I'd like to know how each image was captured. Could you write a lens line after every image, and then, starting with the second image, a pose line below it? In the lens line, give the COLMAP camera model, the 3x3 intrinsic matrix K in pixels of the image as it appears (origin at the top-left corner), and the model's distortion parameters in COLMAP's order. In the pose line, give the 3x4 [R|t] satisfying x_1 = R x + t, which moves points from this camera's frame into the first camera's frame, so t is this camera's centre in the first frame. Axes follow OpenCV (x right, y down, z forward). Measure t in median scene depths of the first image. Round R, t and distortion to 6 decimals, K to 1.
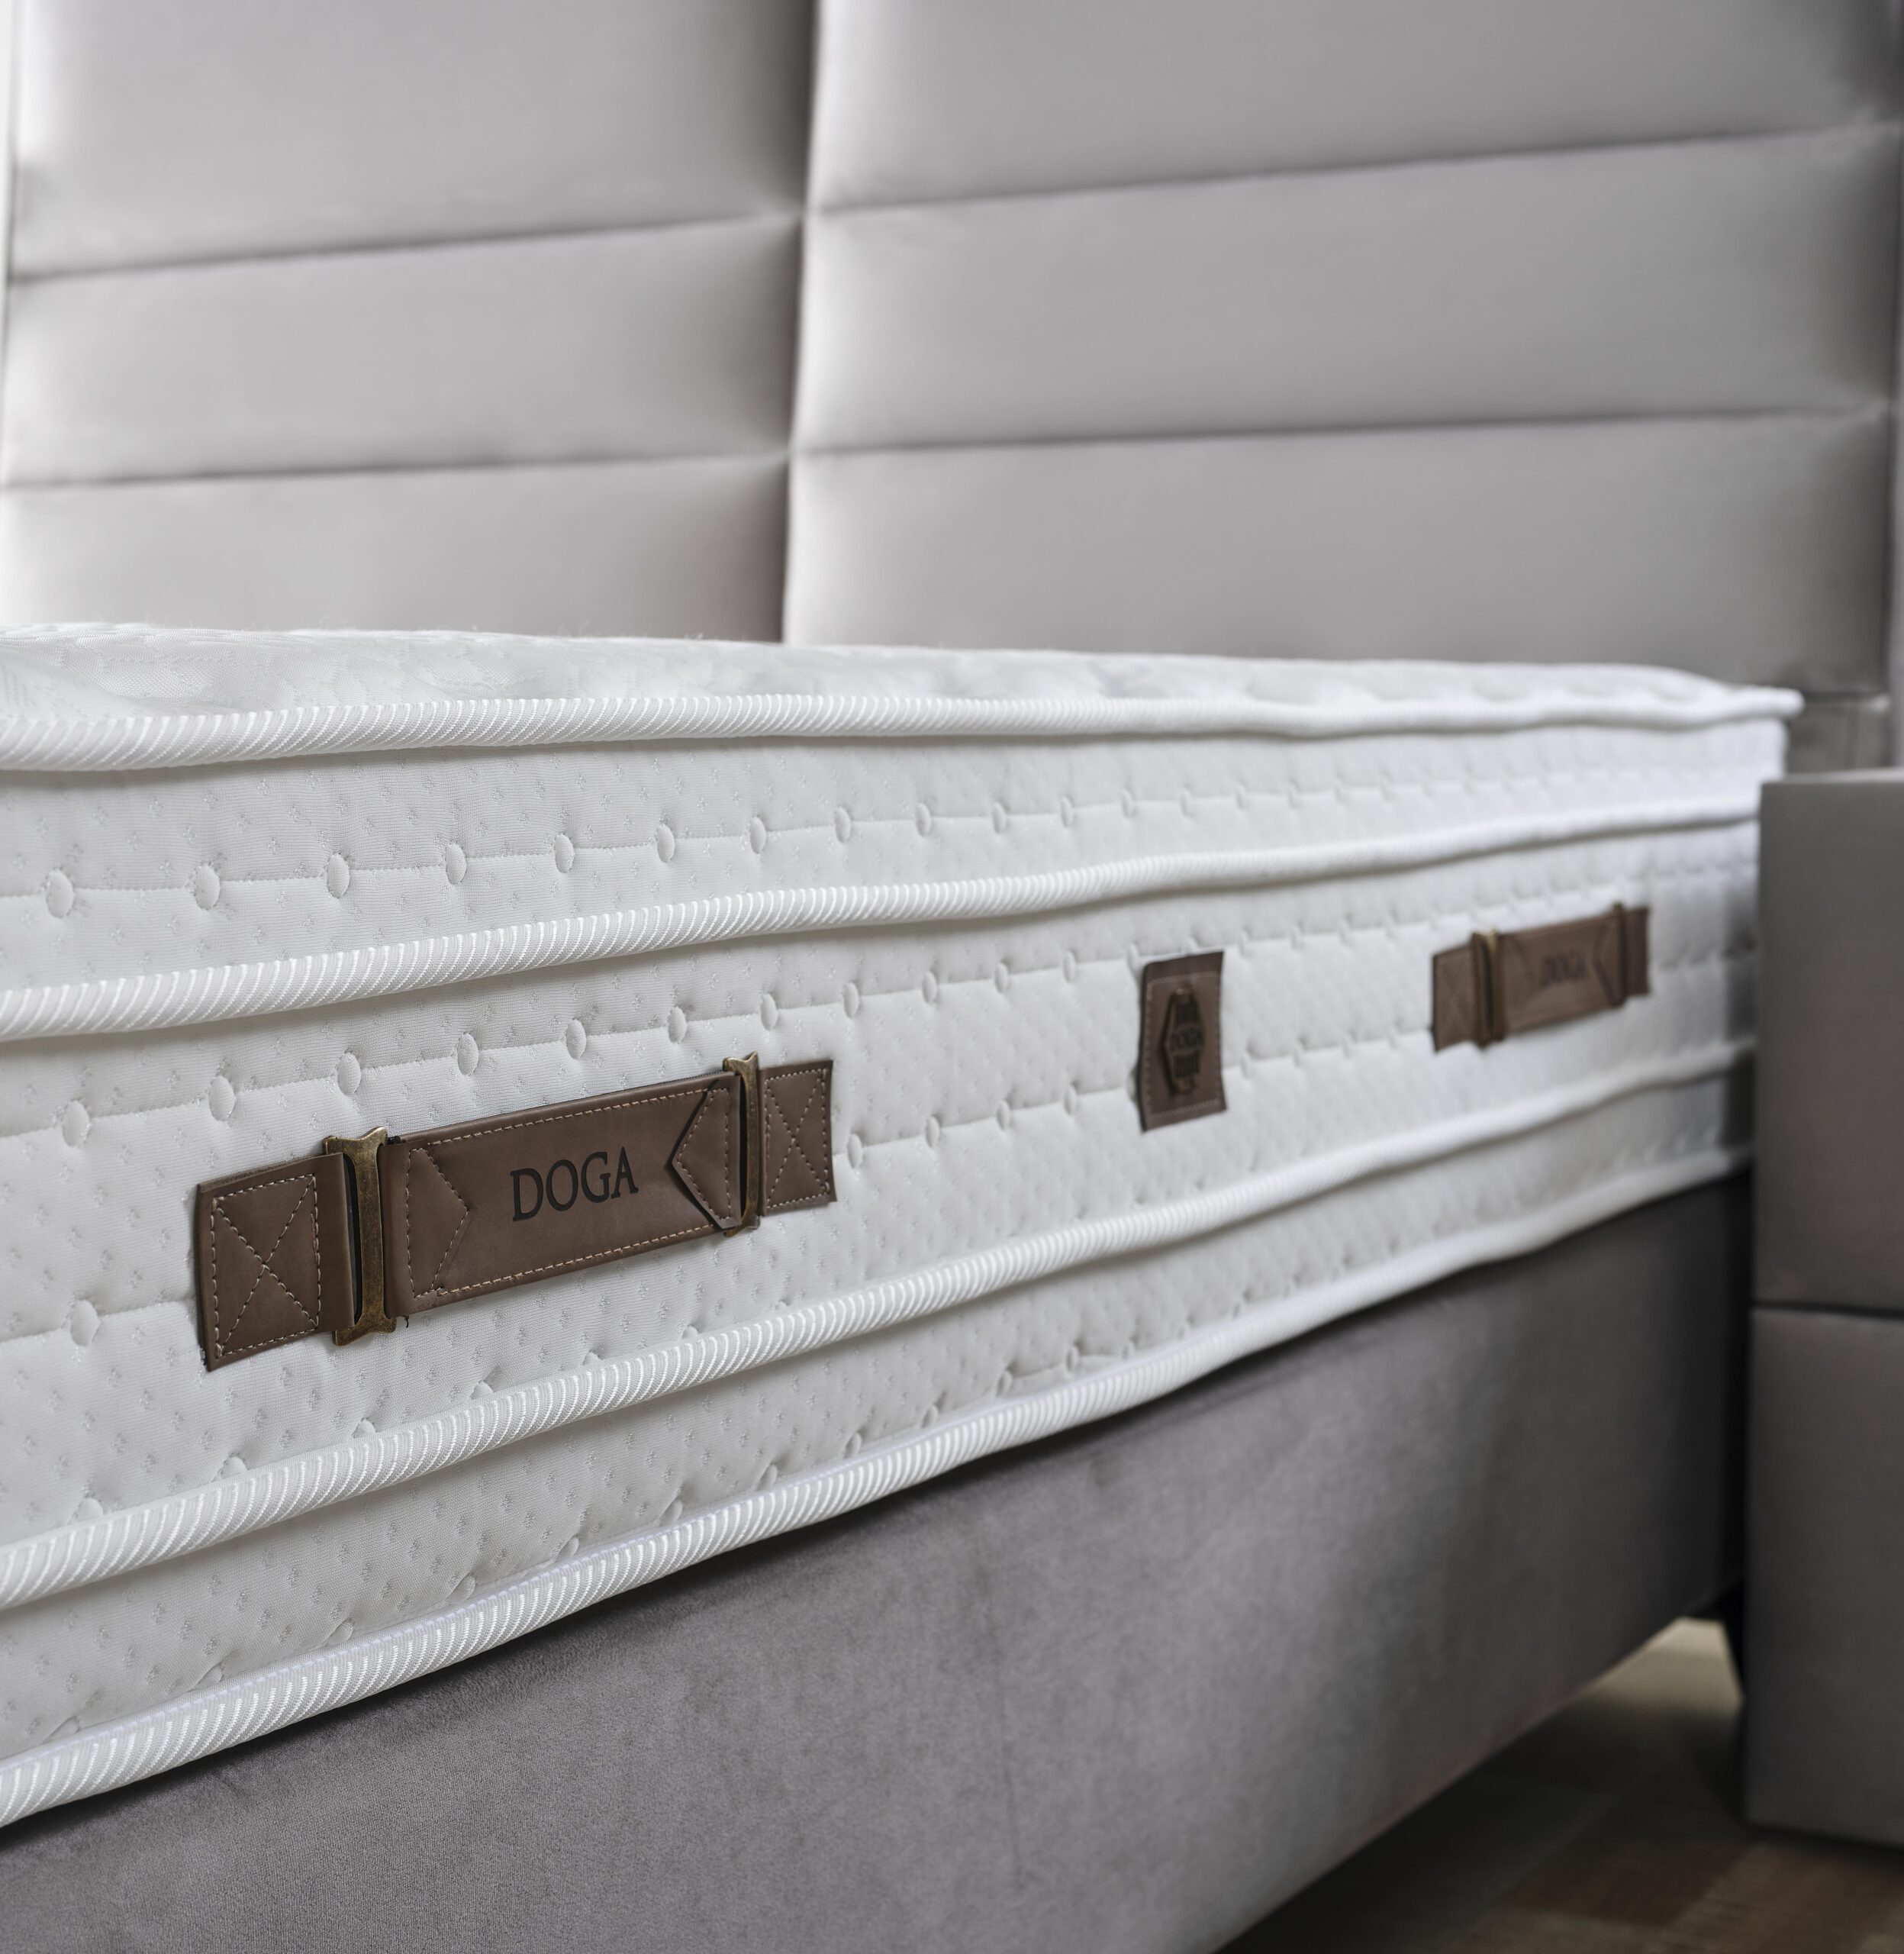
lens RADIAL K [[3699.5, 0, 947.5], [0, 3699.5, 970.2], [0, 0, 1]] dist [0.017771, 0.000000]
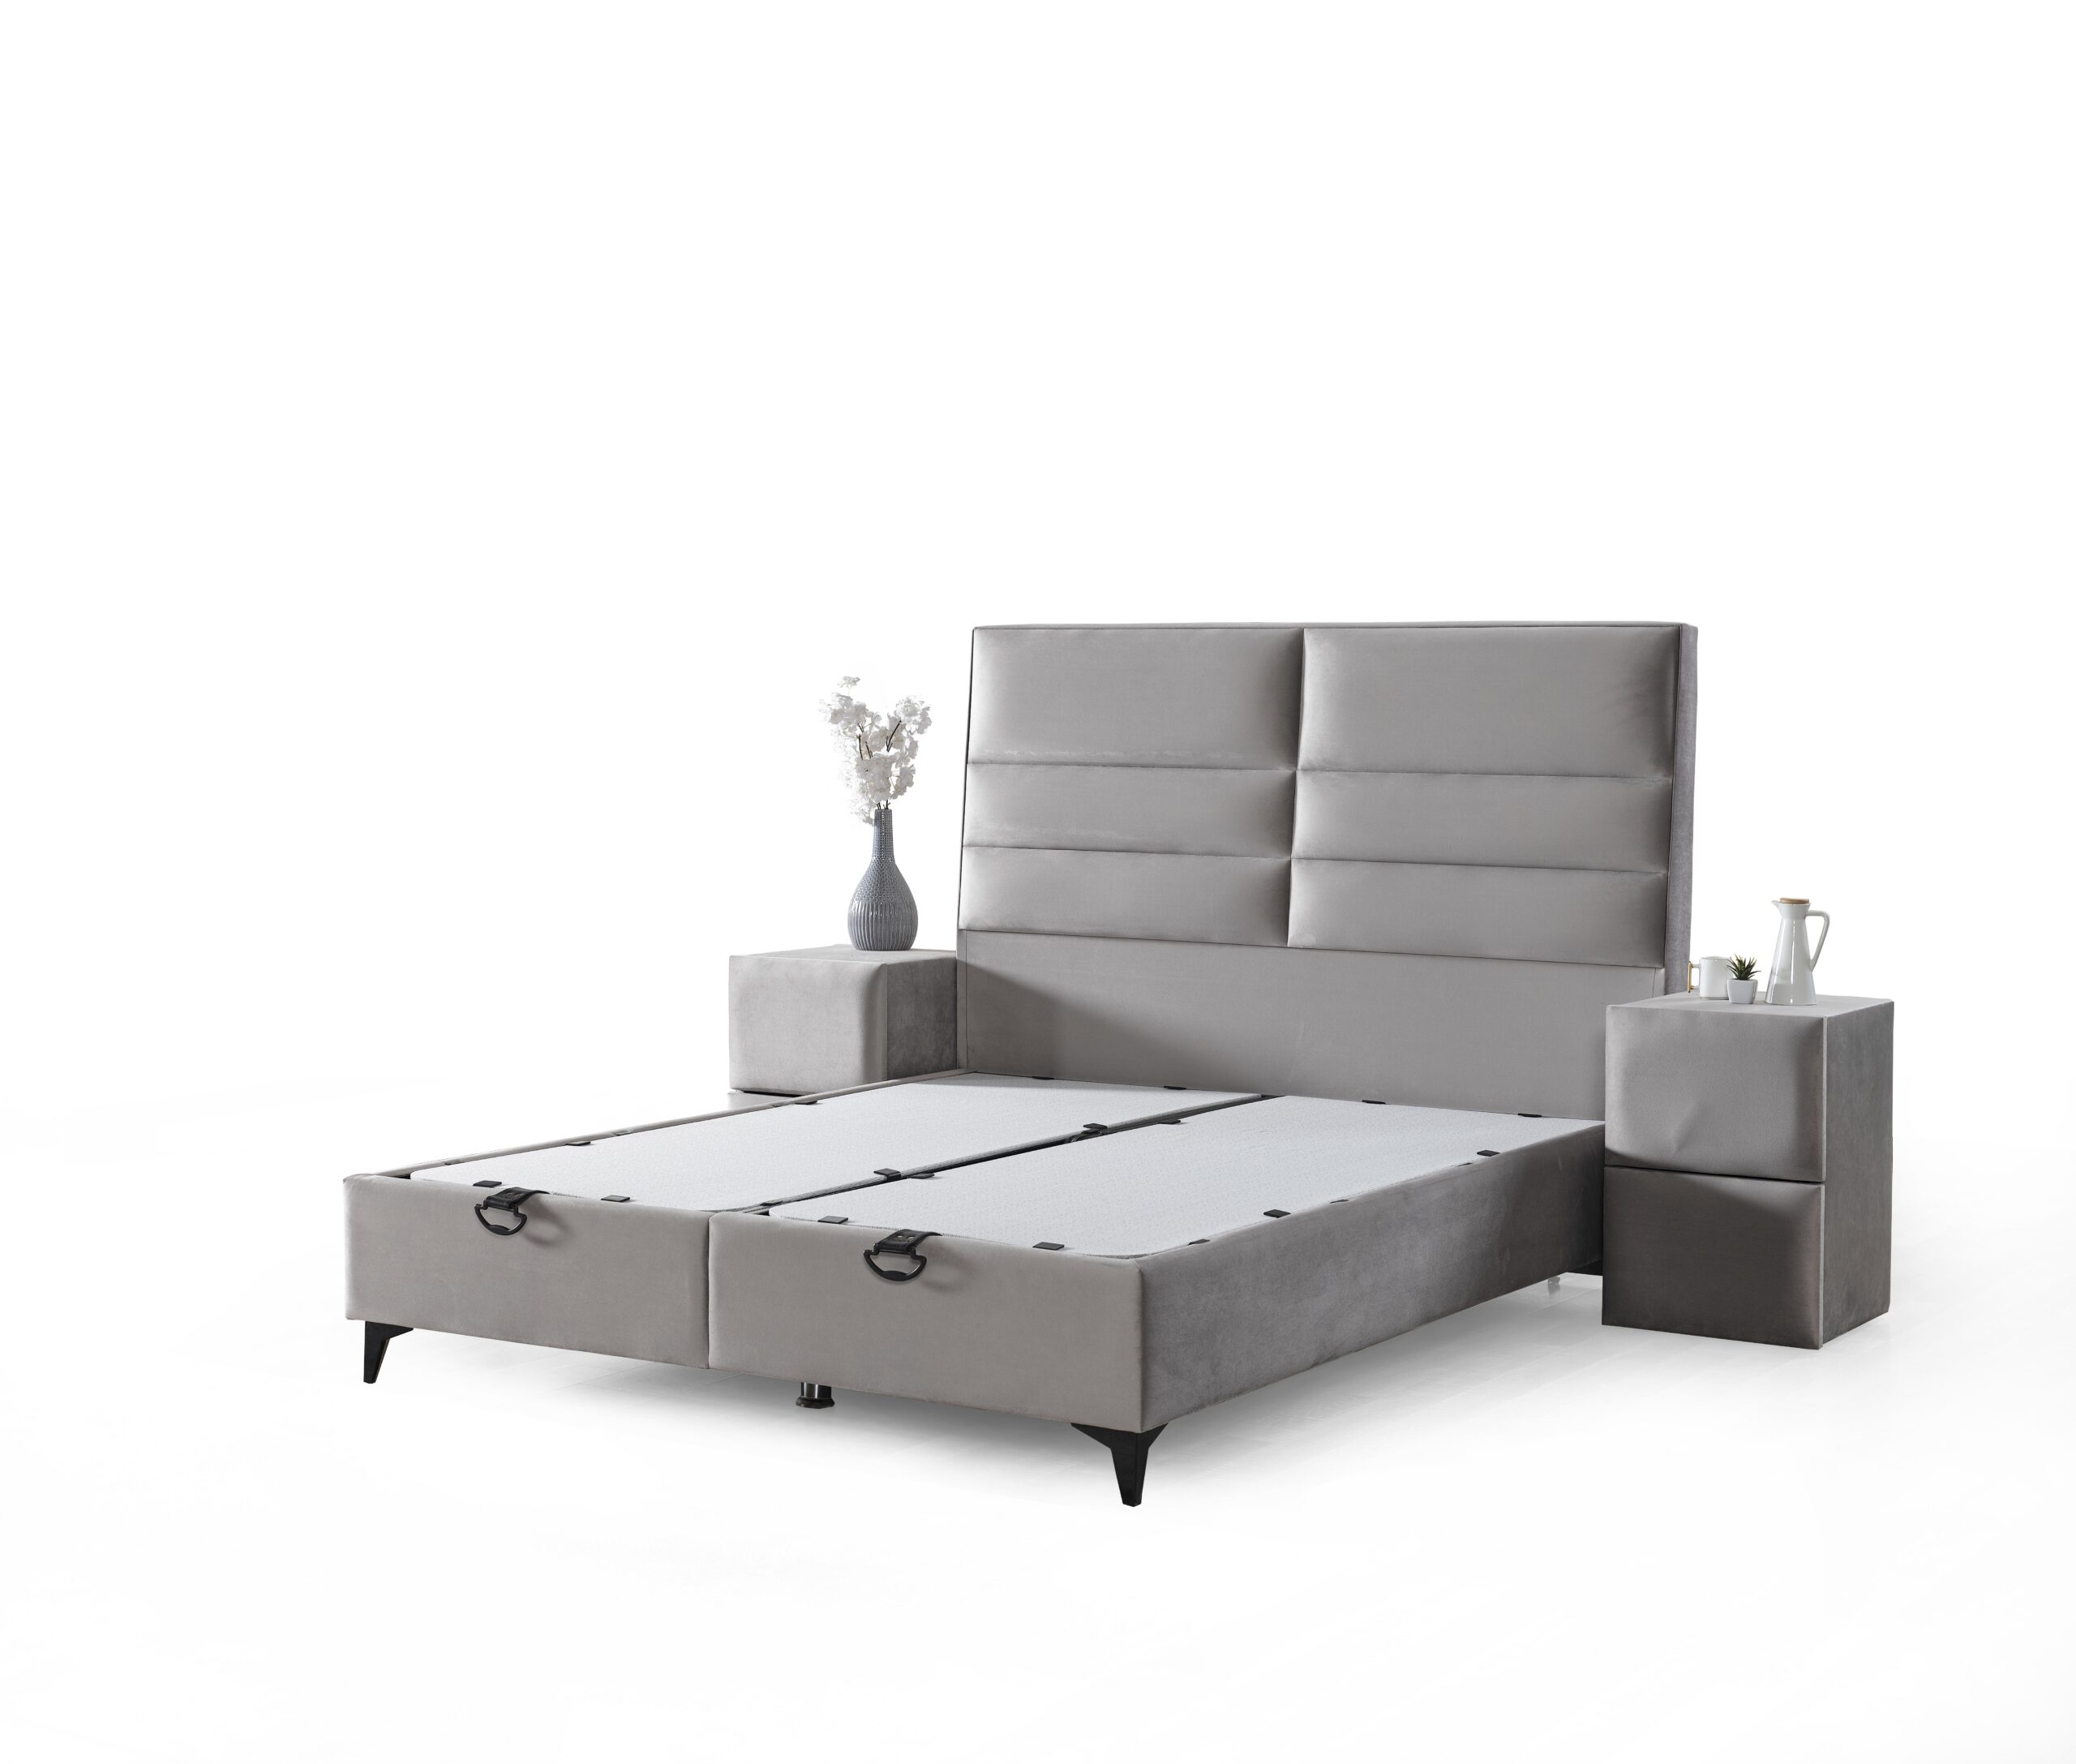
lens RADIAL K [[3476.0, 0, 1038.2], [0, 3476.0, 886.2], [0, 0, 1]] dist [0.019499, 0.000000]
pose [[0.998147, 0.006119, -0.060544, -0.073805], [-0.006718, 0.999930, -0.009689, -0.093862], [0.060480, 0.010077, 0.998119, -1.593917]]
